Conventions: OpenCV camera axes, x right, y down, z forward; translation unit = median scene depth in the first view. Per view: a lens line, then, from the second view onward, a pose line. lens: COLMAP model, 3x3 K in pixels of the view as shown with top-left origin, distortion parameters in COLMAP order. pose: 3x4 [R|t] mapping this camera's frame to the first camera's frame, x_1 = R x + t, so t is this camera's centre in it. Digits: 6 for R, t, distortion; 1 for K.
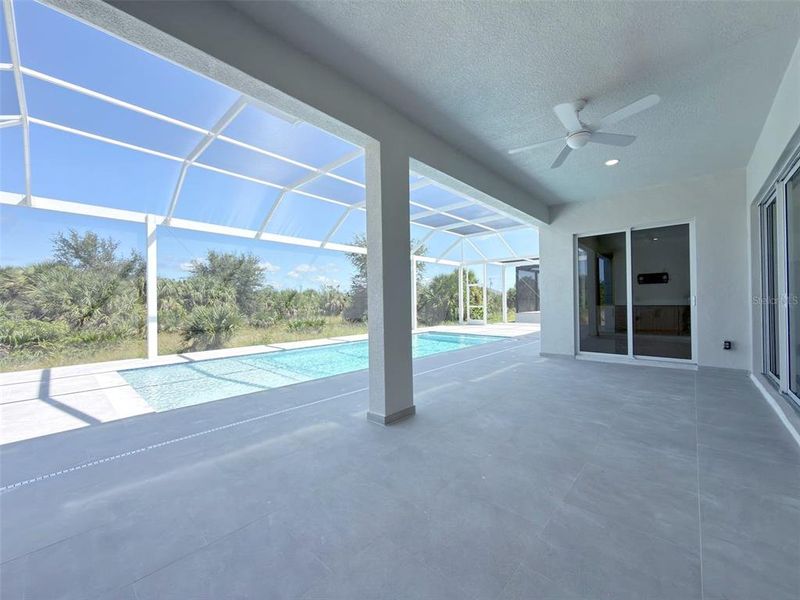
lens RADIAL K [[323.6, 0, 400.0], [0, 323.6, 300.0], [0, 0, 1]] dist [0.001379, -0.000132]
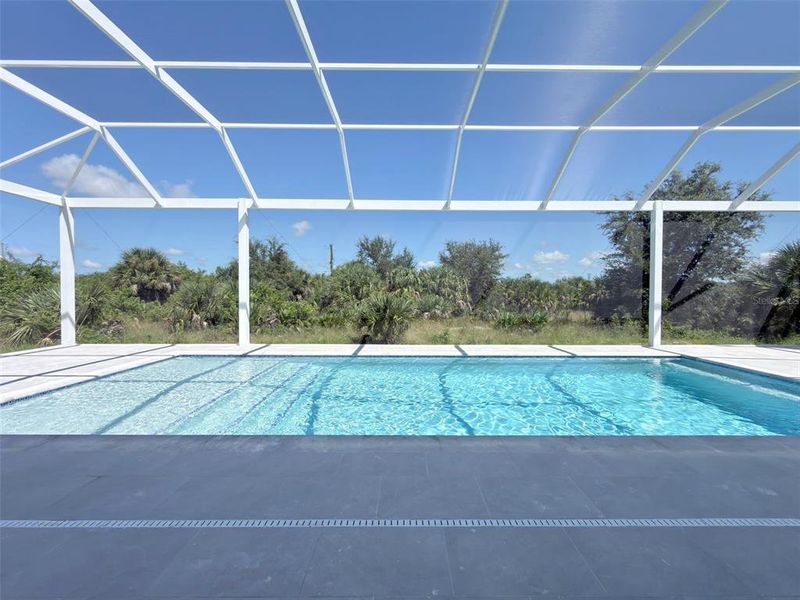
lens RADIAL K [[331.1, 0, 407.2], [0, 331.1, 297.9], [0, 0, 1]] dist [0.000666, 0.000017]
pose [[0.685643, 0.022513, -0.727590, 0.103581], [-0.006531, 0.999672, 0.024778, 0.002924], [0.727909, -0.012237, 0.685564, 0.218692]]
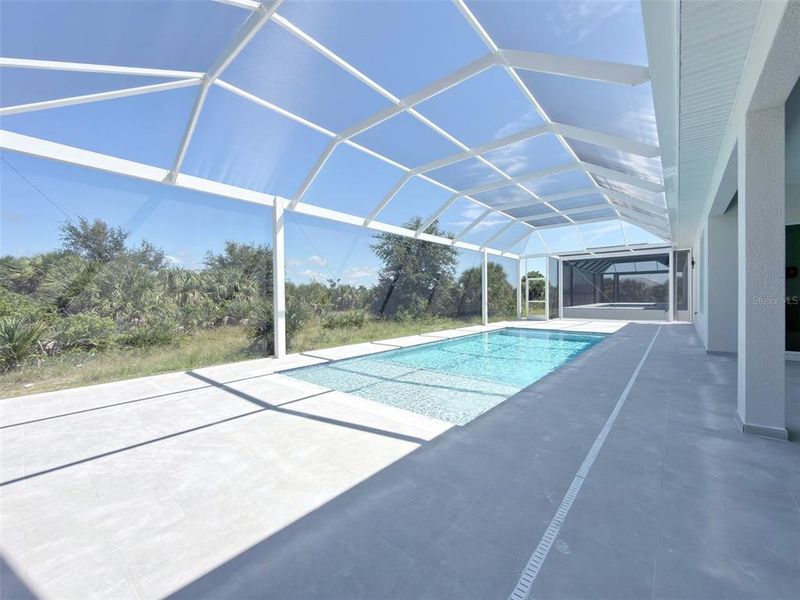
lens RADIAL K [[328.1, 0, 400.0], [0, 328.1, 300.0], [0, 0, 1]] dist [0.001234, 0.000152]
pose [[0.999272, 0.003393, 0.037993, -0.152125], [-0.004031, 0.999852, 0.016742, 0.000938], [-0.037931, -0.016883, 0.999138, 0.025600]]
